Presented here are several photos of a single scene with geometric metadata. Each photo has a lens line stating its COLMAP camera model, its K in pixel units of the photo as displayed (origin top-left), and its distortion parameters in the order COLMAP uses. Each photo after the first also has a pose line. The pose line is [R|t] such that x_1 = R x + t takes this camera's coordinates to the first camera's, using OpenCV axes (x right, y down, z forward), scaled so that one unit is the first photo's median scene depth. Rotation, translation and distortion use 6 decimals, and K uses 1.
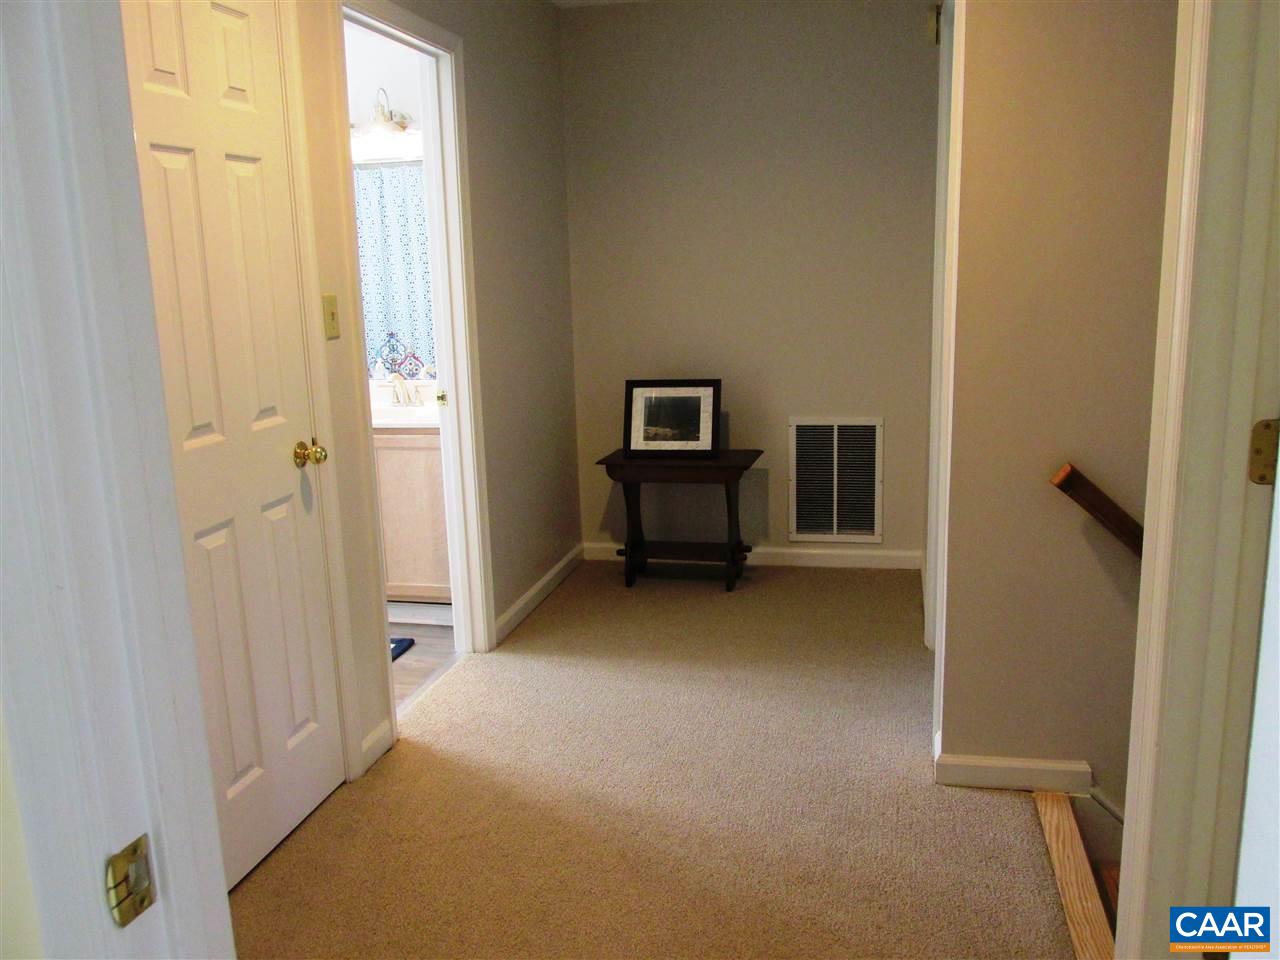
lens RADIAL K [[1073.7, 0, 639.8], [0, 1073.7, 480.0], [0, 0, 1]] dist [-0.011055, -0.002243]
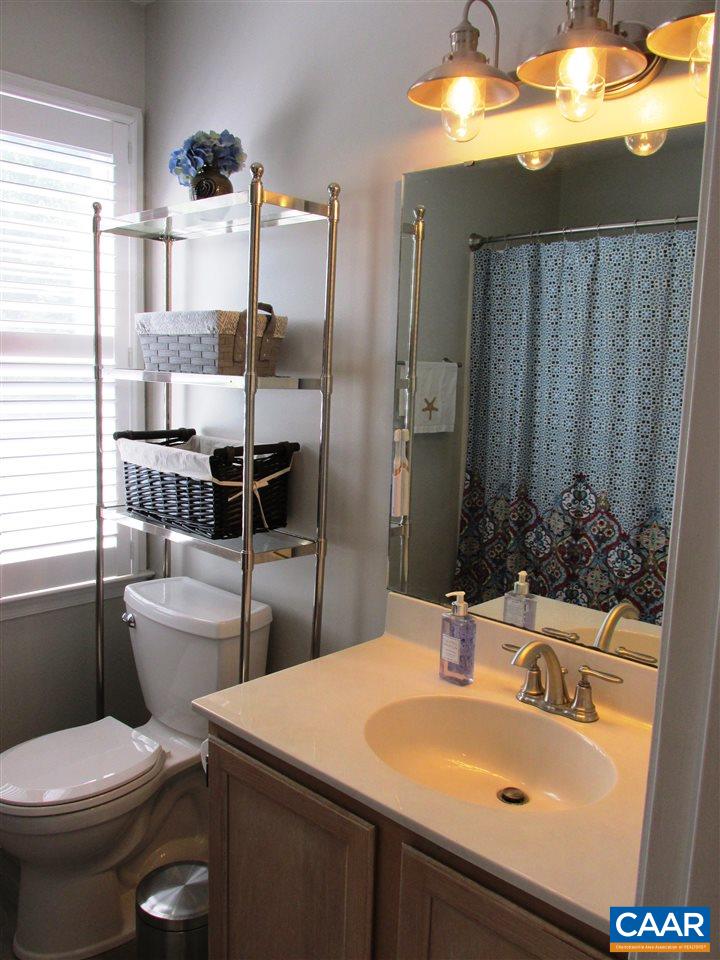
lens RADIAL K [[805.3, 0, 359.1], [0, 805.3, 480.0], [0, 0, 1]] dist [-0.011055, -0.002243]
pose [[0.859893, 0.126287, -0.494607, -0.096534], [-0.156279, 0.987519, -0.019556, -0.101057], [0.485964, 0.094113, 0.868897, 0.478194]]
